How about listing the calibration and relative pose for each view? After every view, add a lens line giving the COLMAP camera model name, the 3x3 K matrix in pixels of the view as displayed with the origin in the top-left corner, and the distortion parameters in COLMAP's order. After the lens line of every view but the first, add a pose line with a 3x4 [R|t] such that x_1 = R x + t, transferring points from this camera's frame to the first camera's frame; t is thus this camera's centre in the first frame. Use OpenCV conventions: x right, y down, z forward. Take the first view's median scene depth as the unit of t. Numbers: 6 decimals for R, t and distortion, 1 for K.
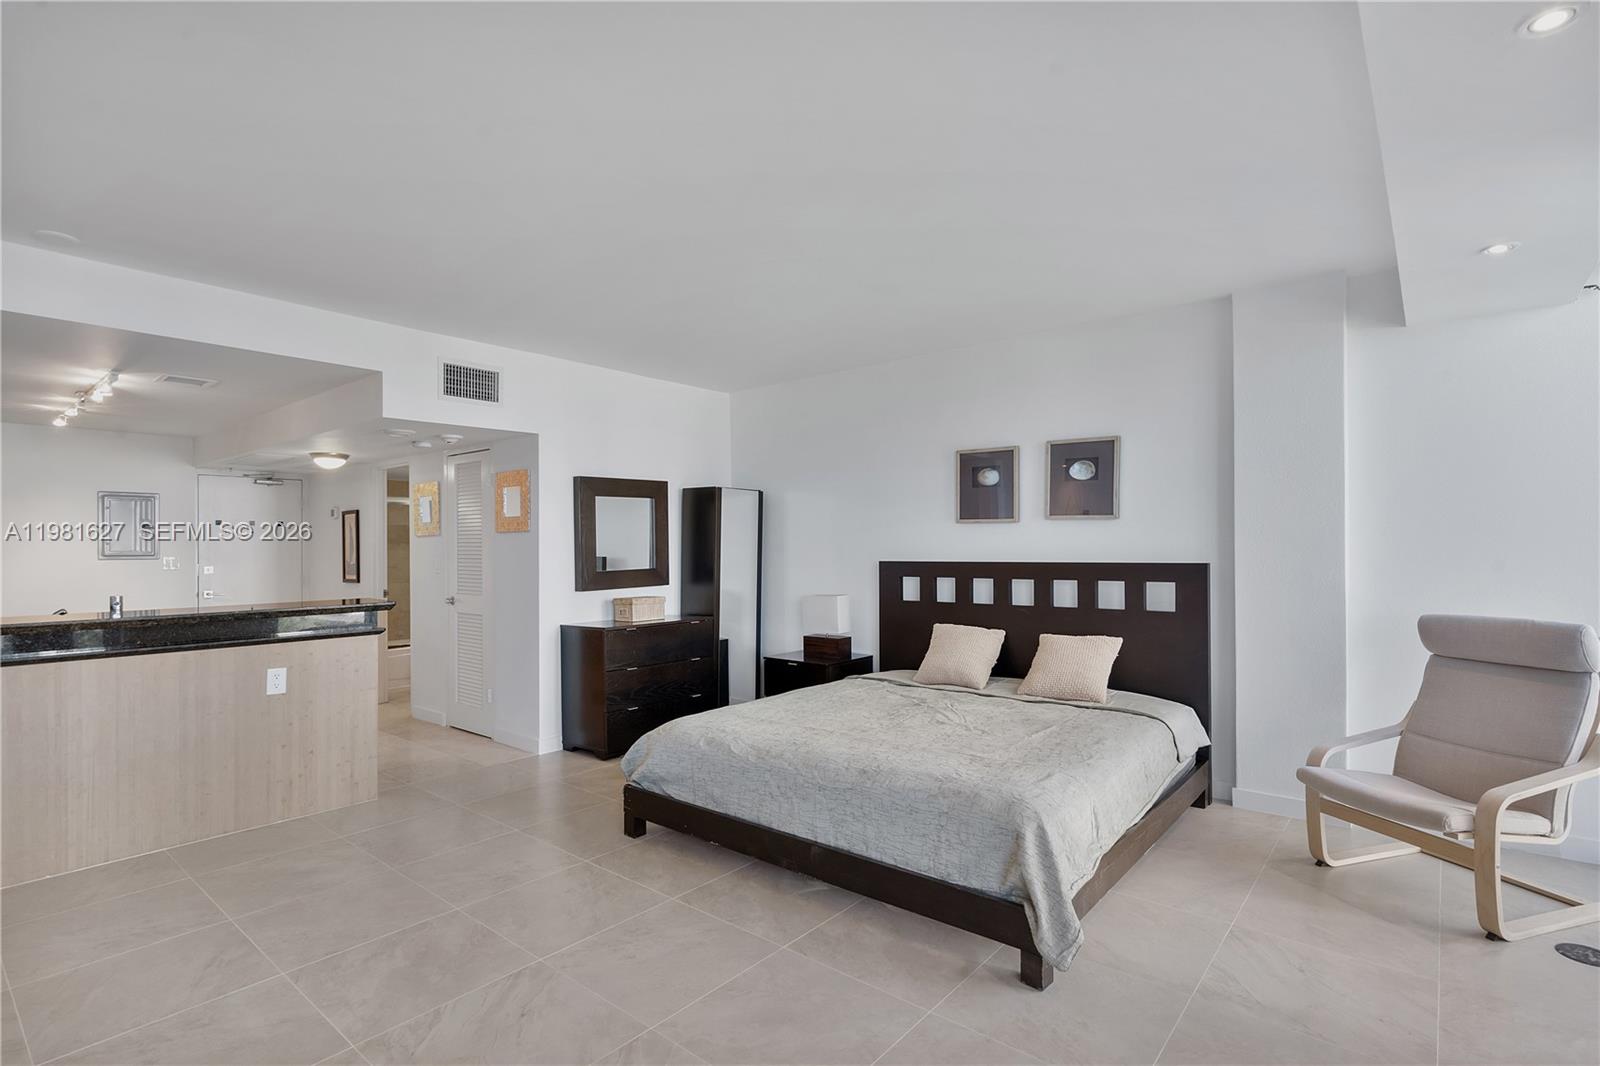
lens RADIAL K [[785.3, 0, 804.9], [0, 785.3, 546.0], [0, 0, 1]] dist [0.001871, 0.000488]
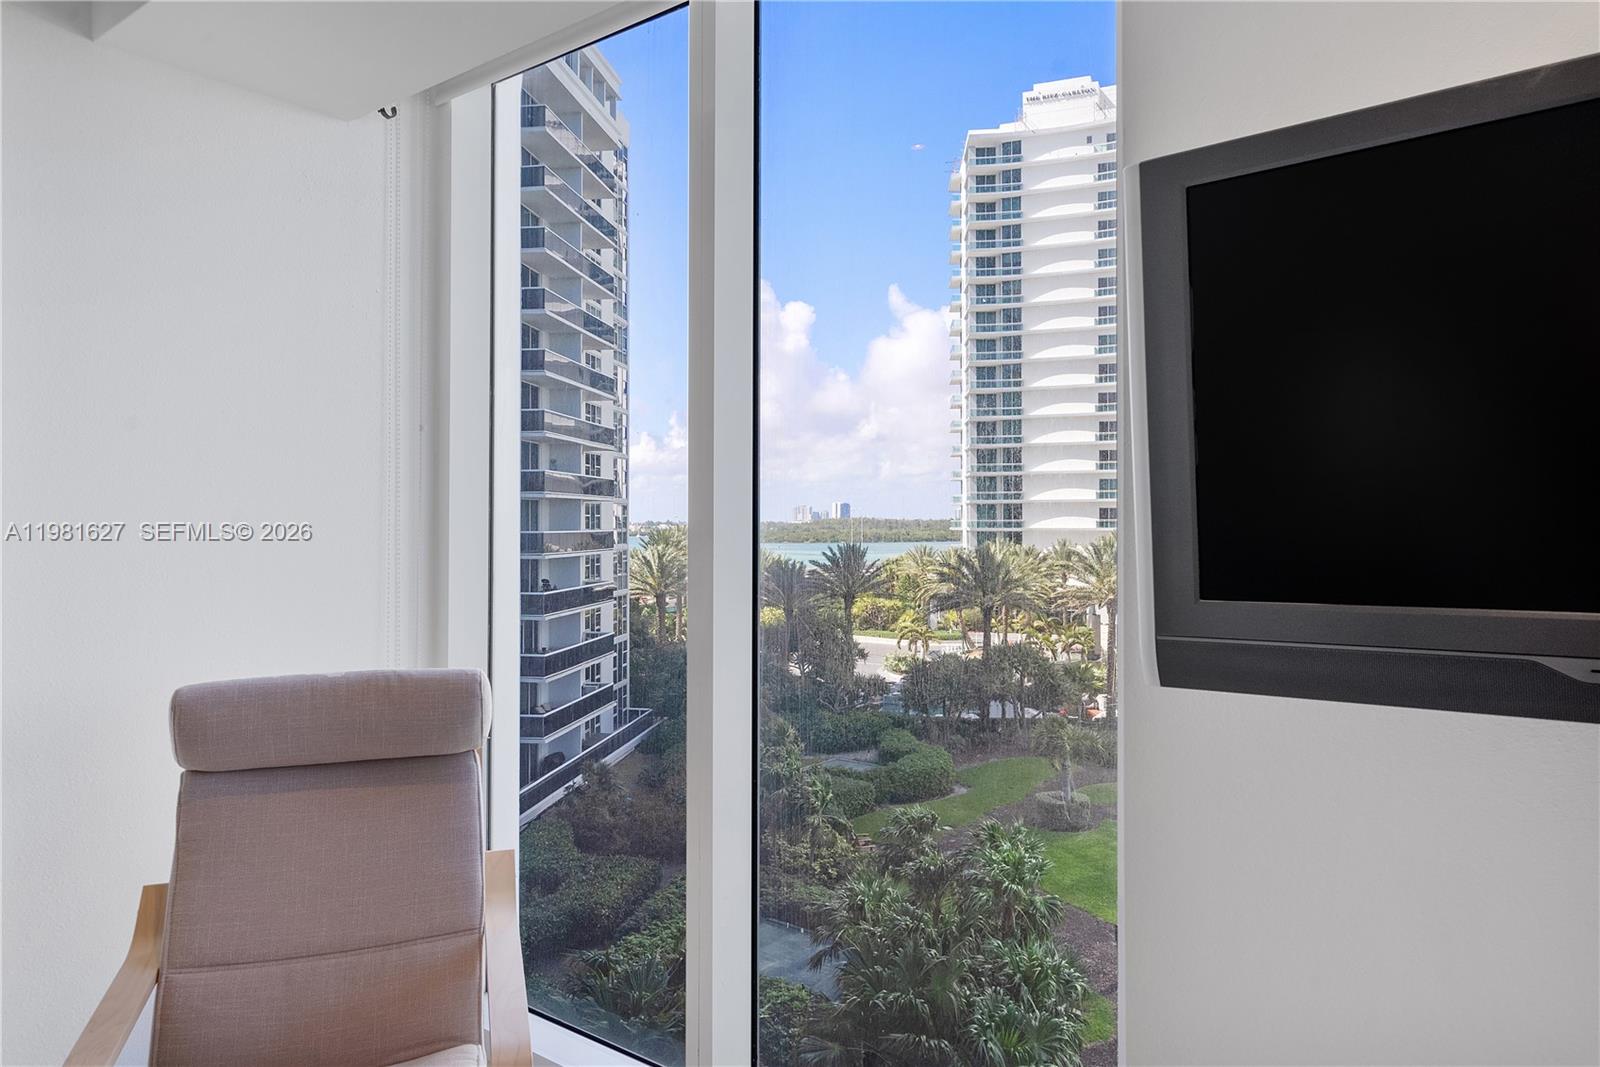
lens RADIAL K [[1066.9, 0, 794.7], [0, 1066.9, 521.5], [0, 0, 1]] dist [0.006283, -0.000657]
pose [[-0.022634, 0.009383, 0.999700, 0.123215], [0.008334, 0.999923, -0.009197, 0.001174], [-0.999709, 0.008123, -0.022711, 0.467091]]
